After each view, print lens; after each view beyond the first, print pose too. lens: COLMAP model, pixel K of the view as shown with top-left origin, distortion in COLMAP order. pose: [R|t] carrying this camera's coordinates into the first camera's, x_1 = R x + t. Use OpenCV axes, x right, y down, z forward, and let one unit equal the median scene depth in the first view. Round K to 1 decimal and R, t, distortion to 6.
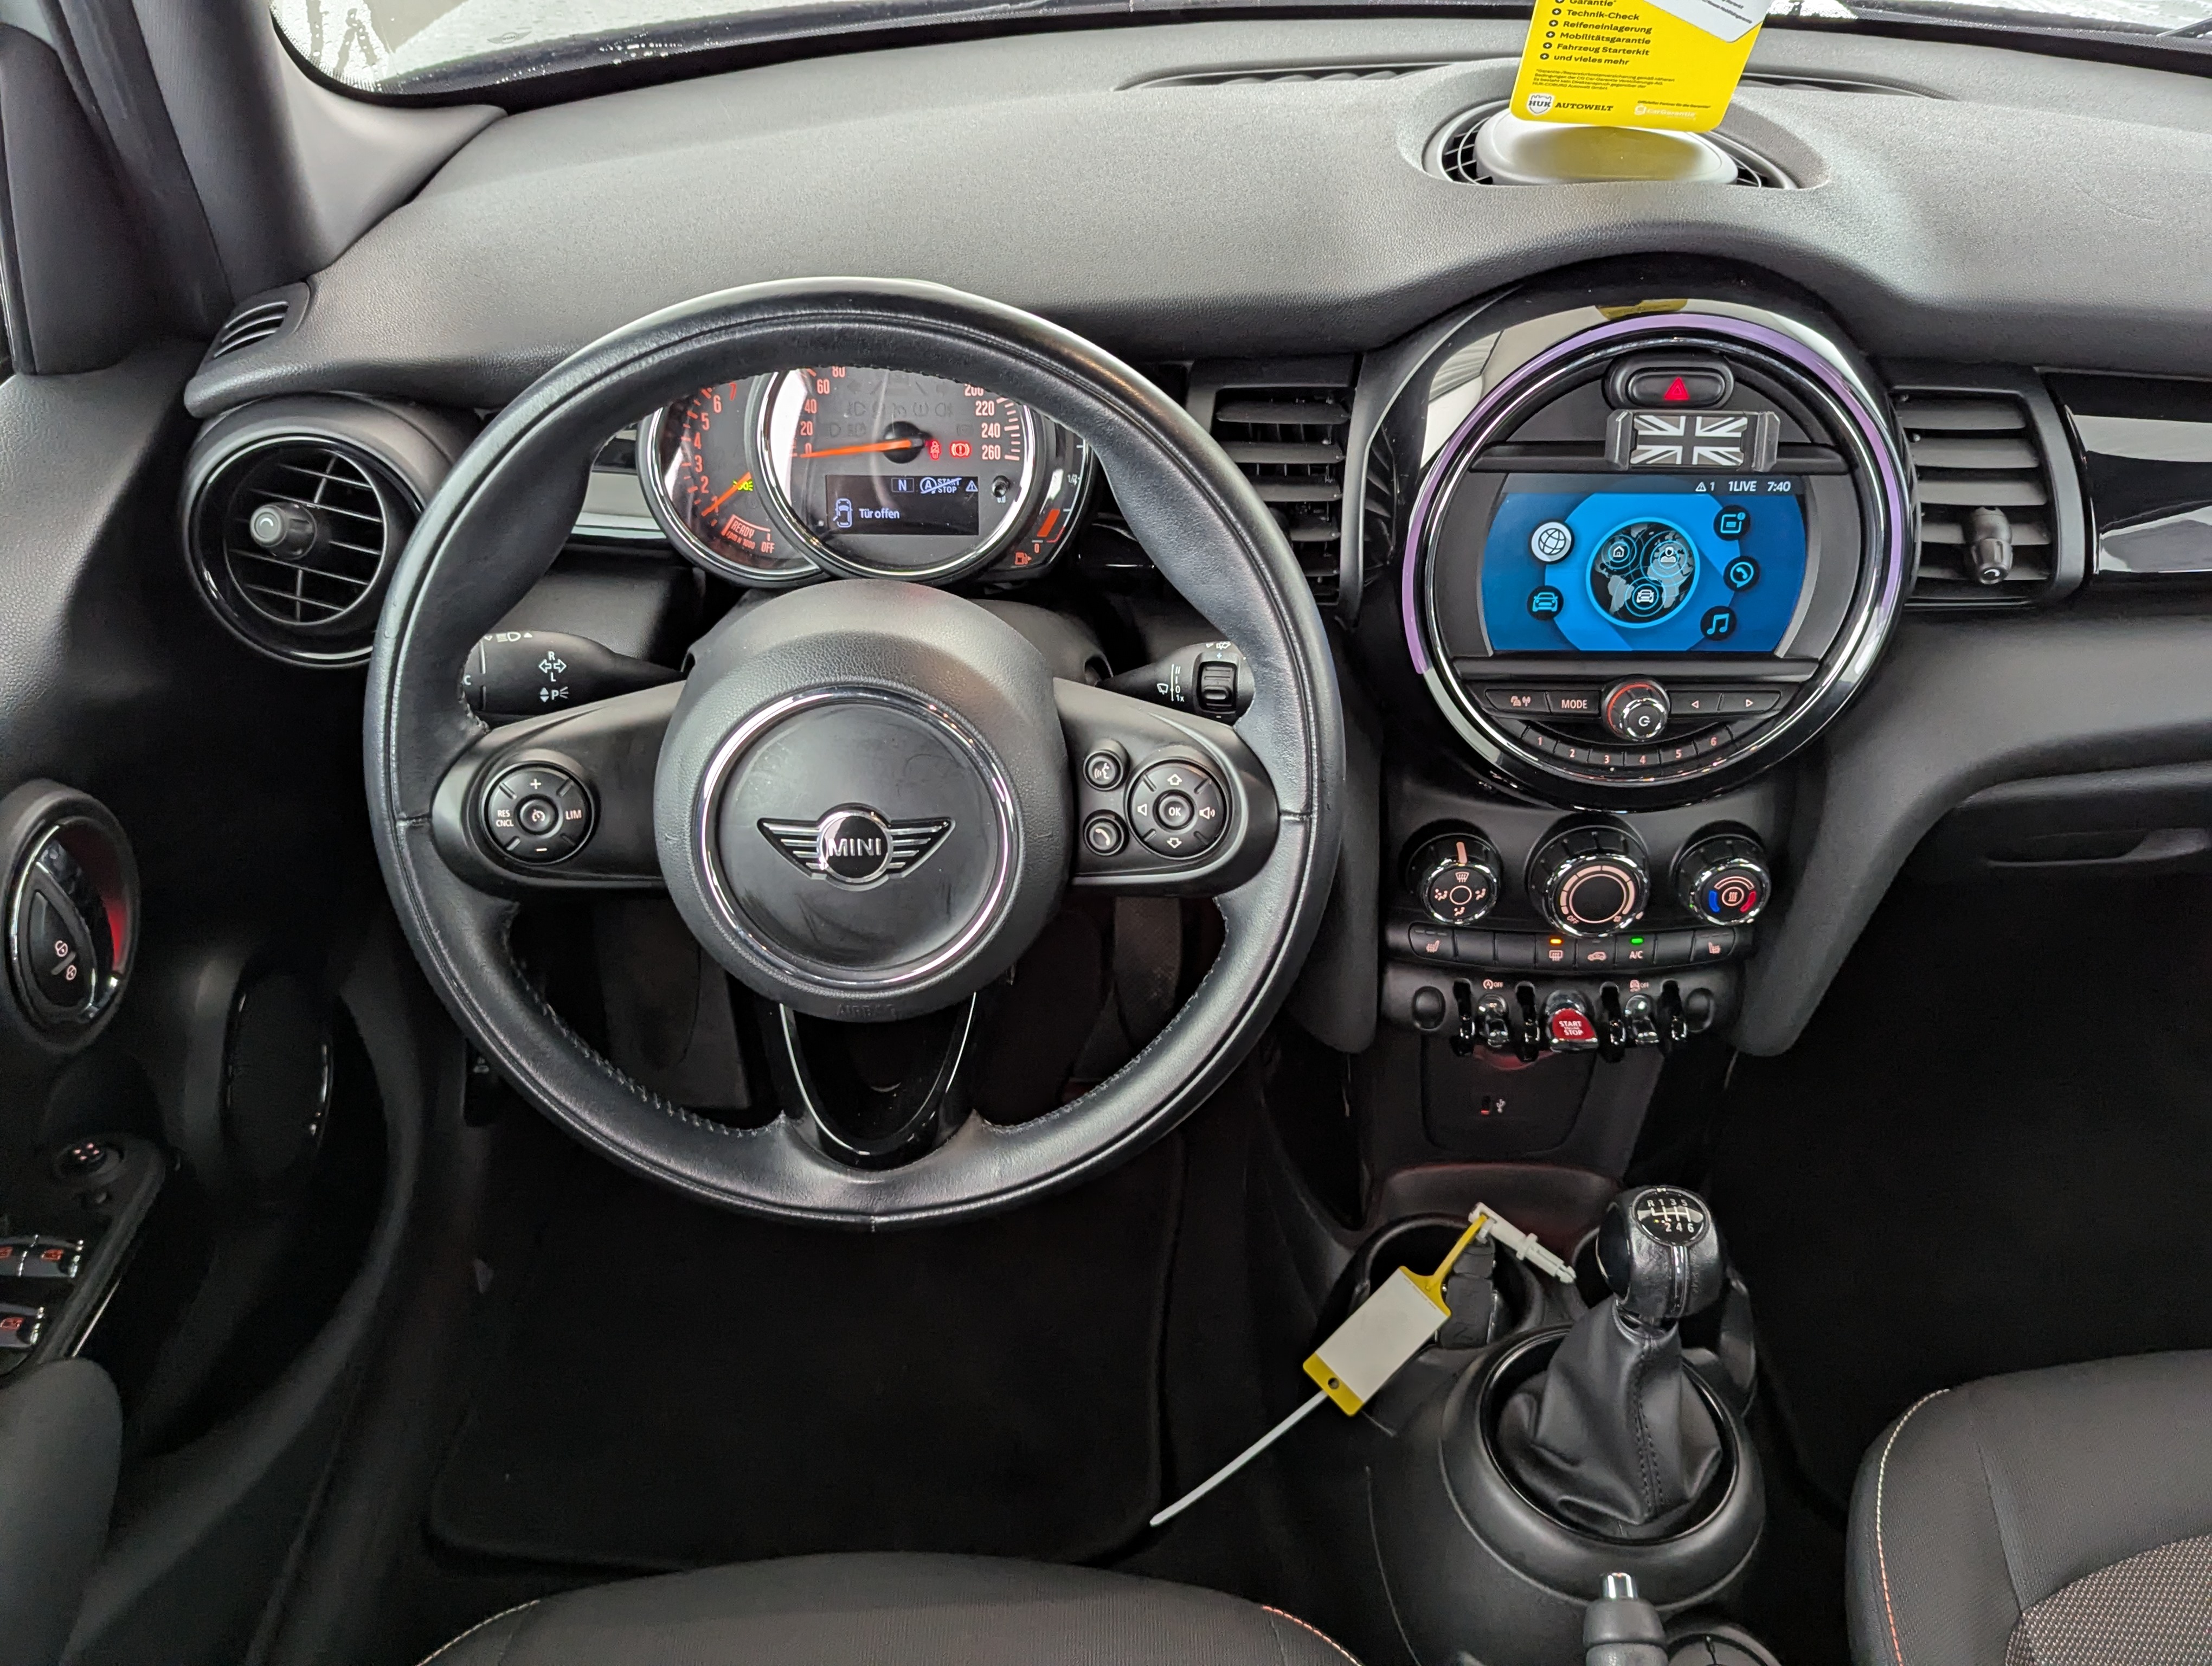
lens RADIAL K [[1984.7, 0, 1121.6], [0, 1984.7, 844.9], [0, 0, 1]] dist [0.074380, -0.087575]
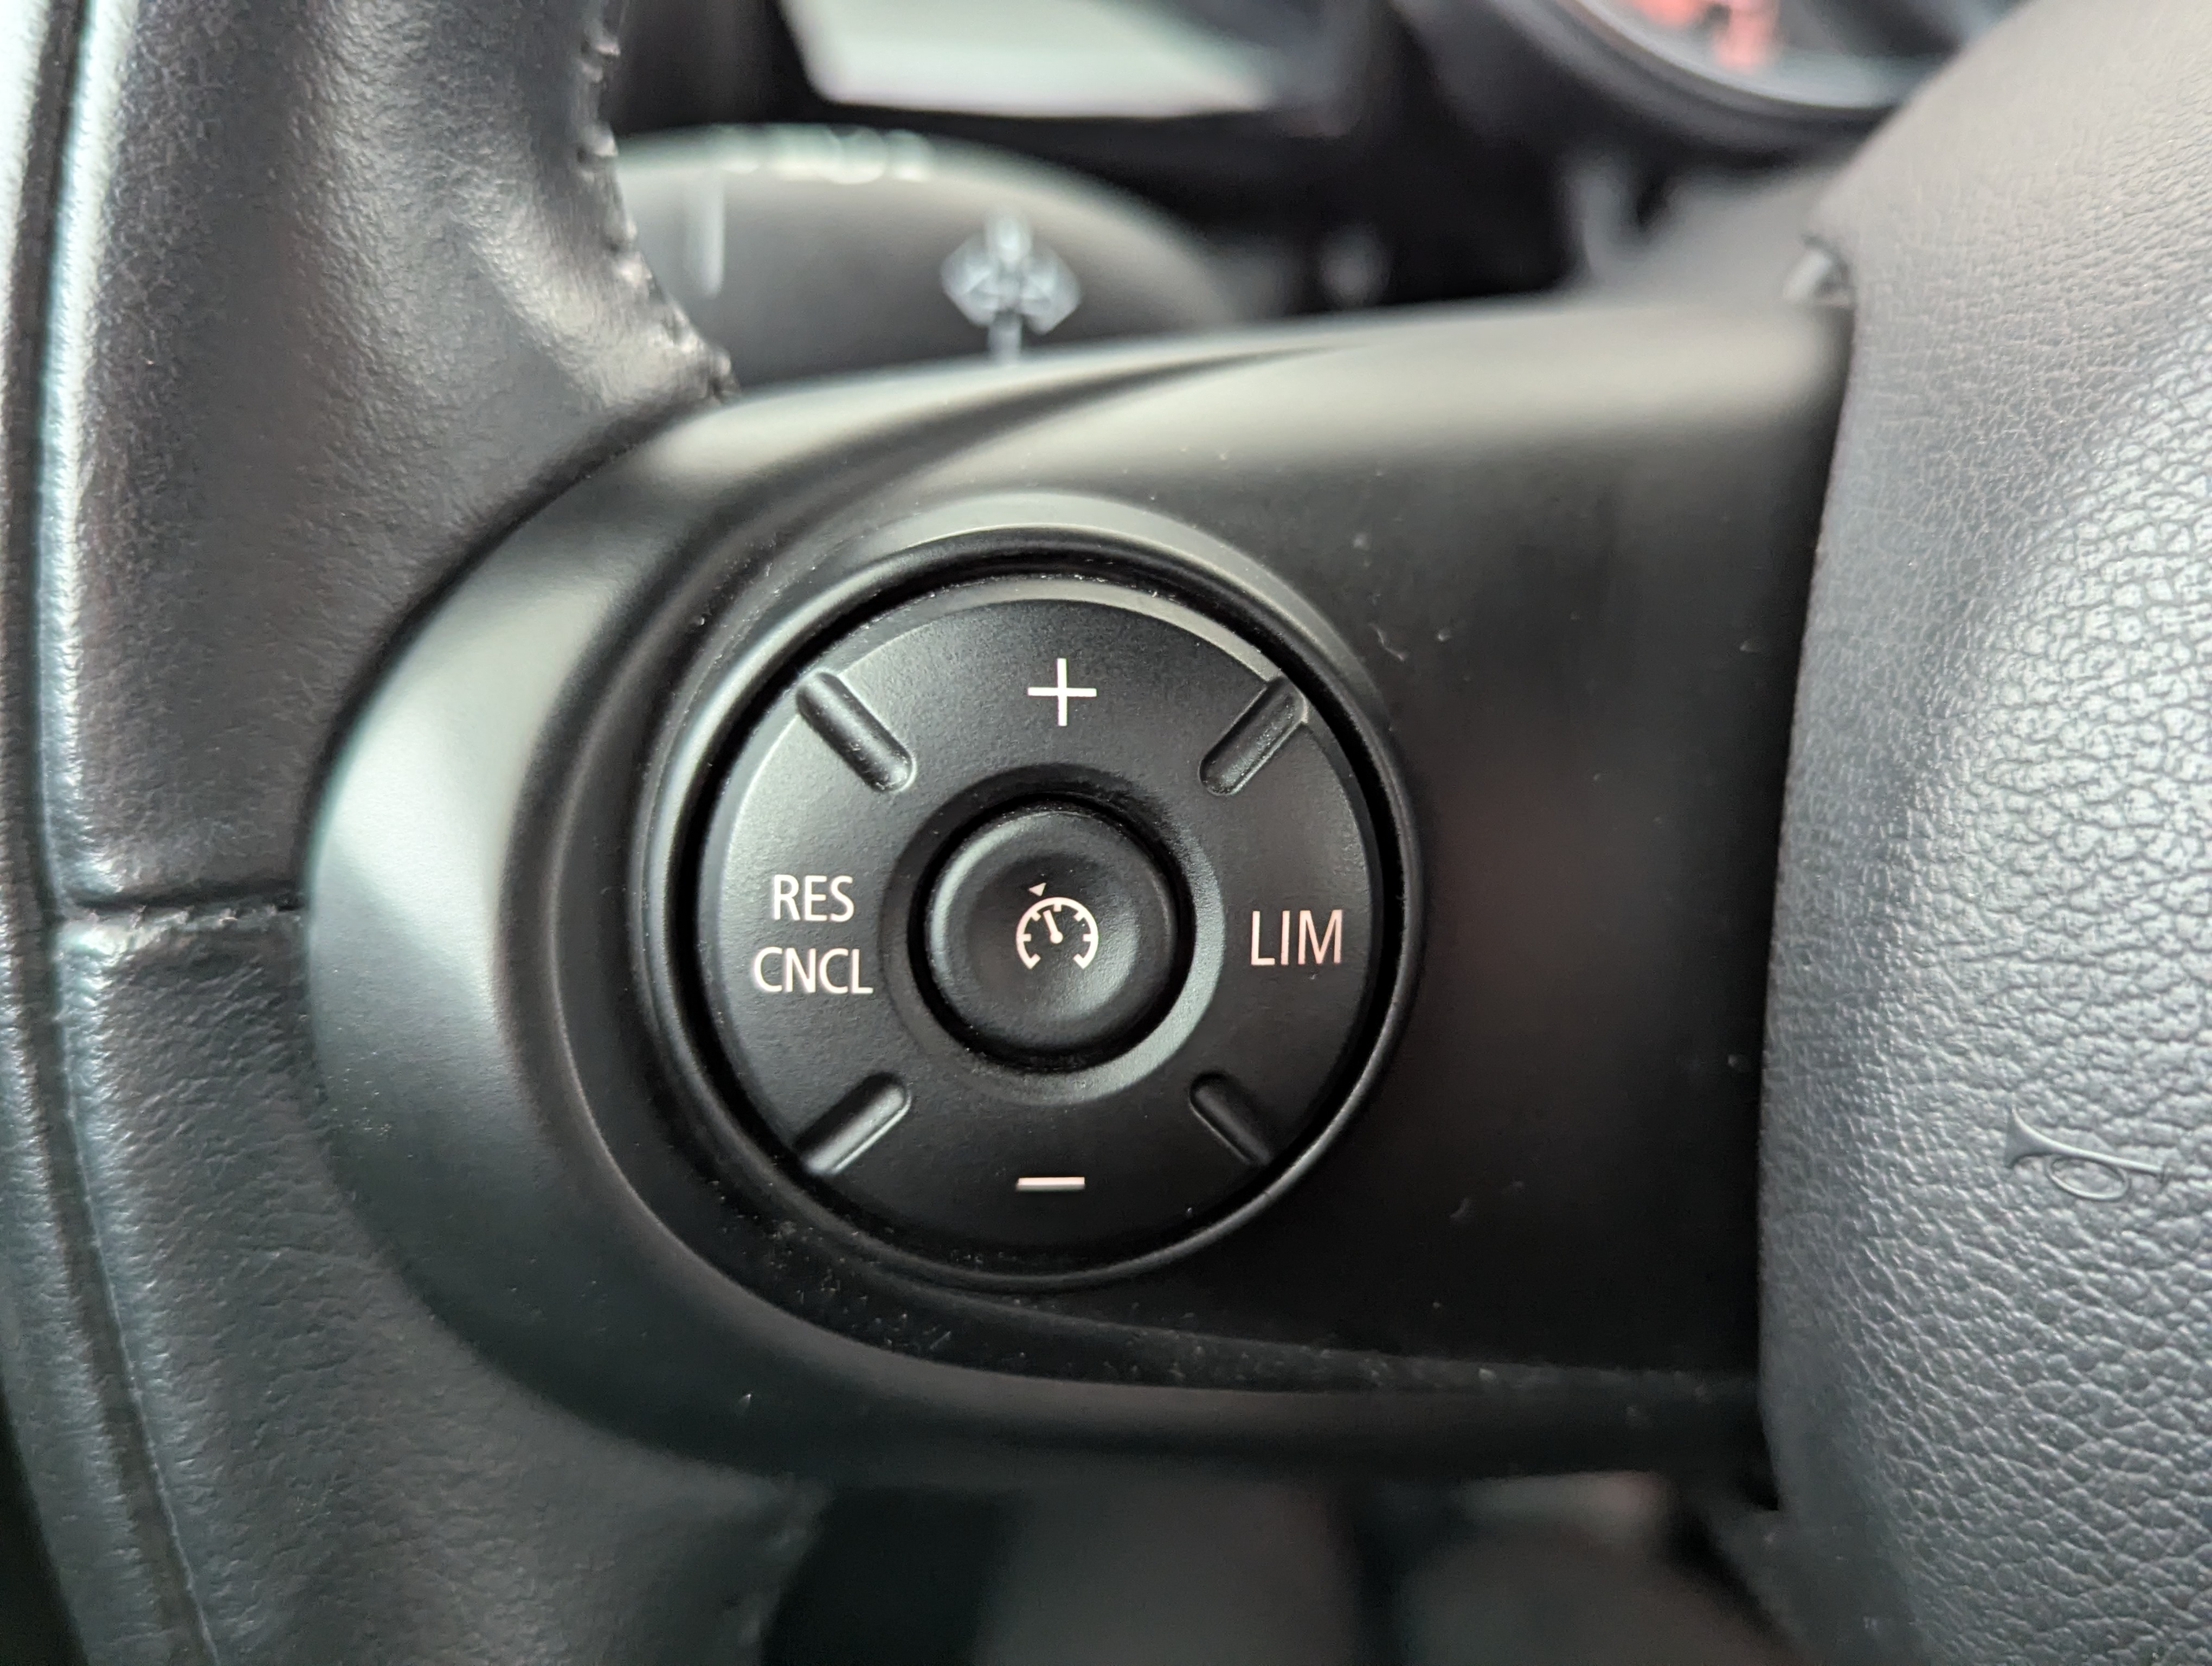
lens RADIAL K [[1984.7, 0, 1102.6], [0, 1984.7, 828.9], [0, 0, 1]] dist [0.074380, -0.087575]
pose [[0.995575, 0.045619, -0.082155, -0.244255], [-0.055834, 0.990372, -0.126672, -0.003963], [0.075586, 0.130698, 0.988537, 0.759946]]
